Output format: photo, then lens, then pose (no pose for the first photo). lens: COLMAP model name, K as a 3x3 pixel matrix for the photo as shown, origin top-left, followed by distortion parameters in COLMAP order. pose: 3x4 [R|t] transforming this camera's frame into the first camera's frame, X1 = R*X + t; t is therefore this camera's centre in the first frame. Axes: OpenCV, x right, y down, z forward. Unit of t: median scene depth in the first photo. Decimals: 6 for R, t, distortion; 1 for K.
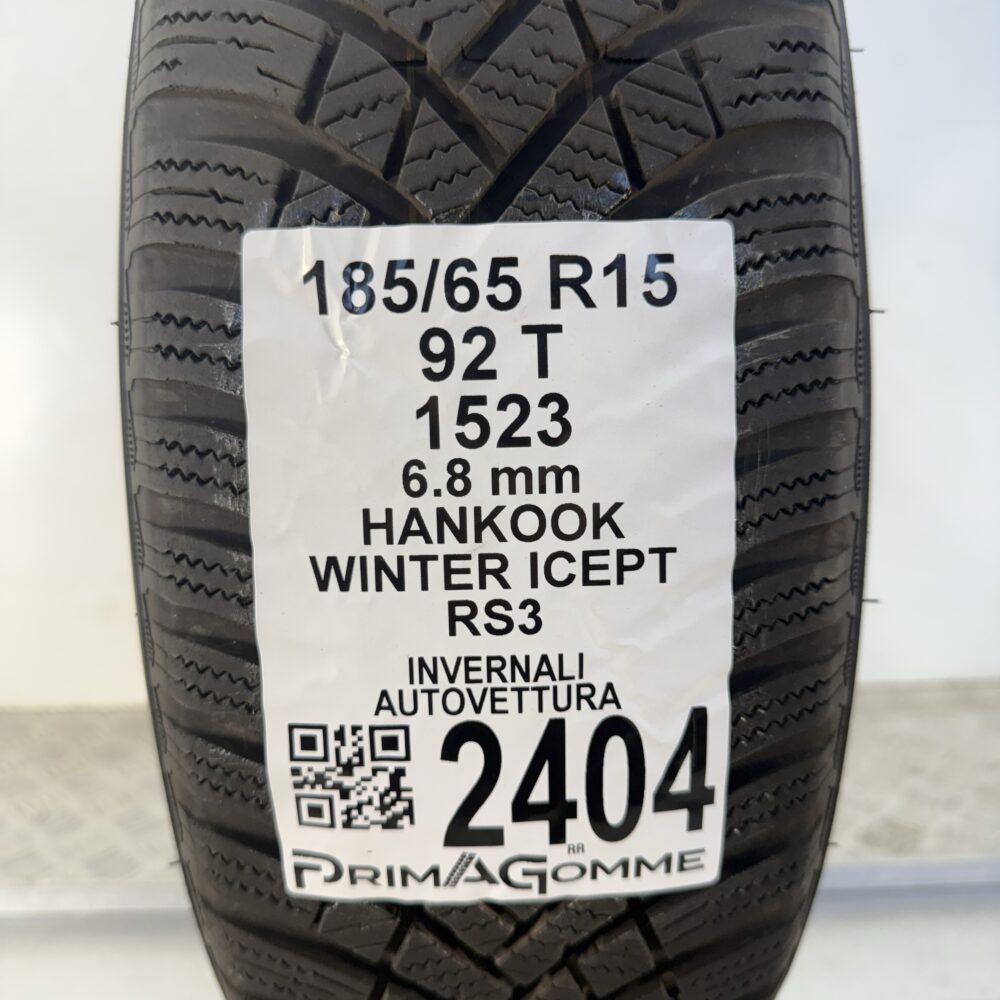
lens RADIAL K [[1054.9, 0, 500.0], [0, 1054.9, 500.0], [0, 0, 1]] dist [0.136653, -0.636230]
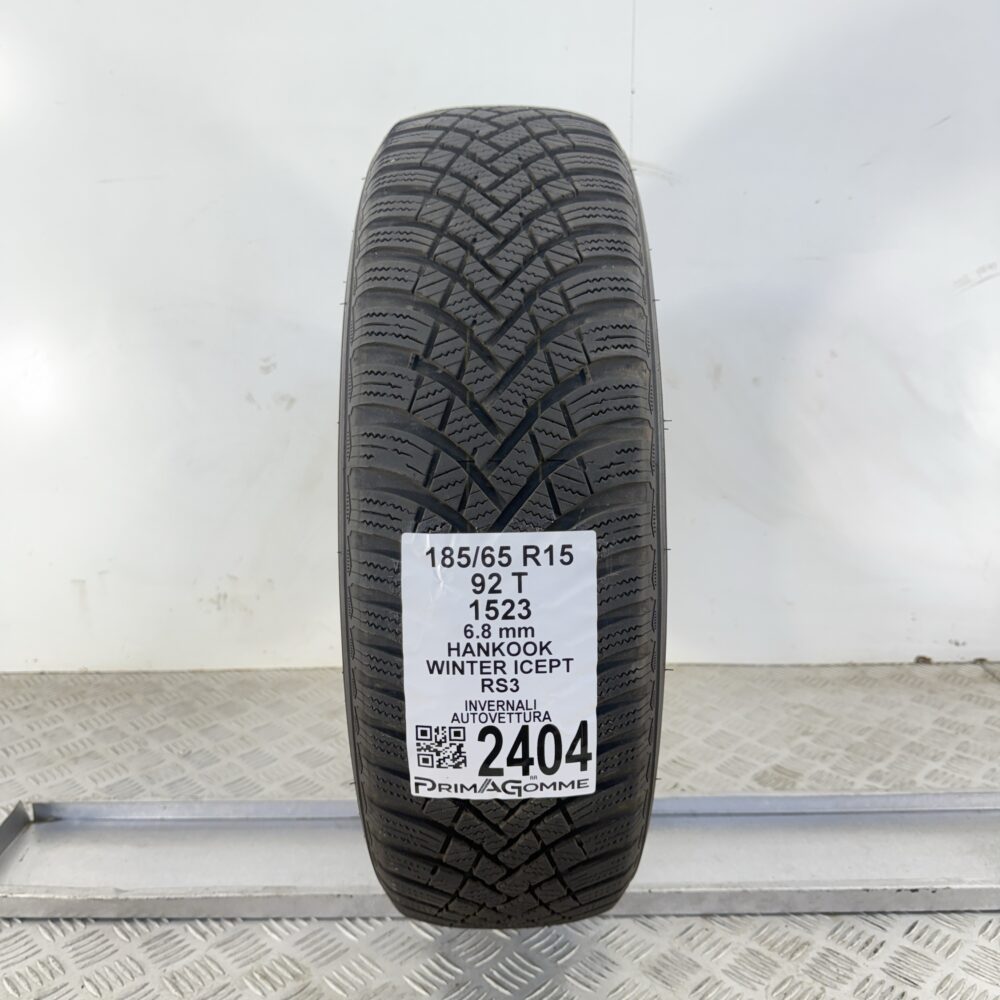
lens RADIAL K [[937.5, 0, 500.0], [0, 937.5, 500.0], [0, 0, 1]] dist [0.009799, -0.011849]
pose [[0.999794, 0.009463, -0.017936, 0.029951], [-0.008979, 0.999598, 0.026887, -0.382896], [0.018183, -0.026720, 0.999478, -1.190250]]
